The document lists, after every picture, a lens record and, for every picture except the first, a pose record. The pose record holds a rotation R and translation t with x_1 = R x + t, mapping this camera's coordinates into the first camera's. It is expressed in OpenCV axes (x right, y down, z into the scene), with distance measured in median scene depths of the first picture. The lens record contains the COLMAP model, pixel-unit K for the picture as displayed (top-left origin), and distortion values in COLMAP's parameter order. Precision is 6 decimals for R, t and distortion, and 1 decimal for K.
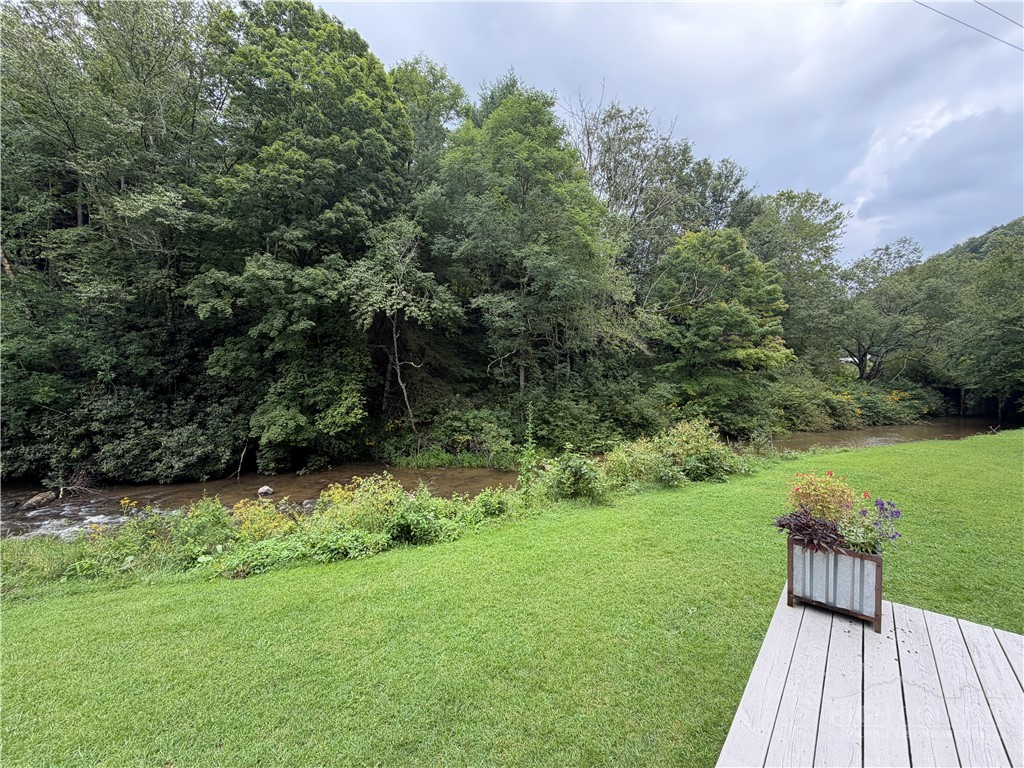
lens RADIAL K [[407.8, 0, 508.4], [0, 407.8, 384.6], [0, 0, 1]] dist [-0.000624, -0.000037]
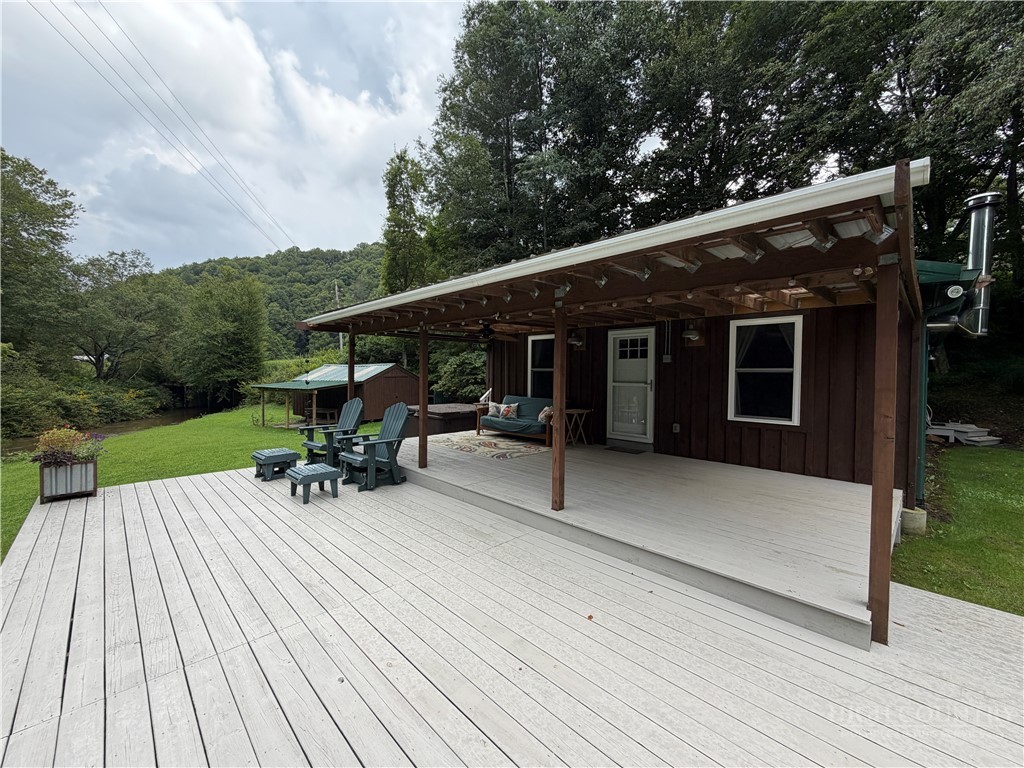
lens RADIAL K [[407.8, 0, 508.4], [0, 407.8, 384.6], [0, 0, 1]] dist [-0.000624, -0.000037]
pose [[0.071322, -0.011034, 0.997392, -0.130461], [0.011028, 0.999886, 0.010273, 0.005262], [-0.997392, 0.010266, 0.071435, -0.162401]]
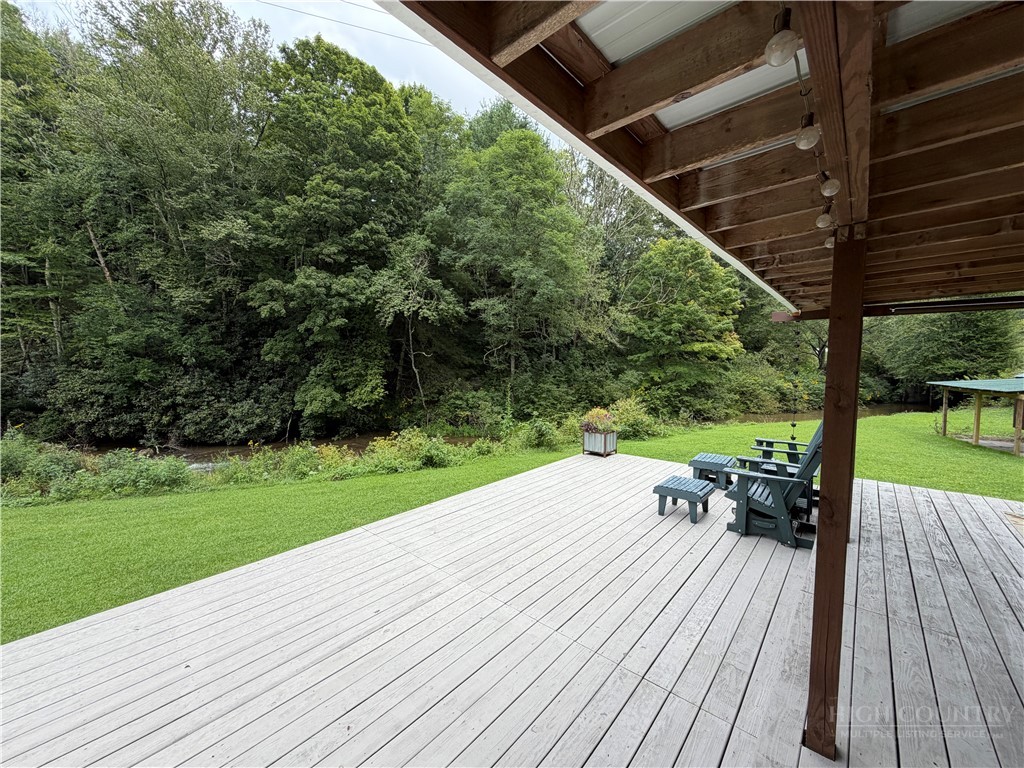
lens RADIAL K [[407.8, 0, 508.4], [0, 407.8, 384.6], [0, 0, 1]] dist [-0.000624, -0.000037]
pose [[0.999928, 0.011732, 0.002381, 0.023390], [-0.011813, 0.999241, 0.037113, -0.004738], [-0.001944, -0.037139, 0.999308, -0.257408]]
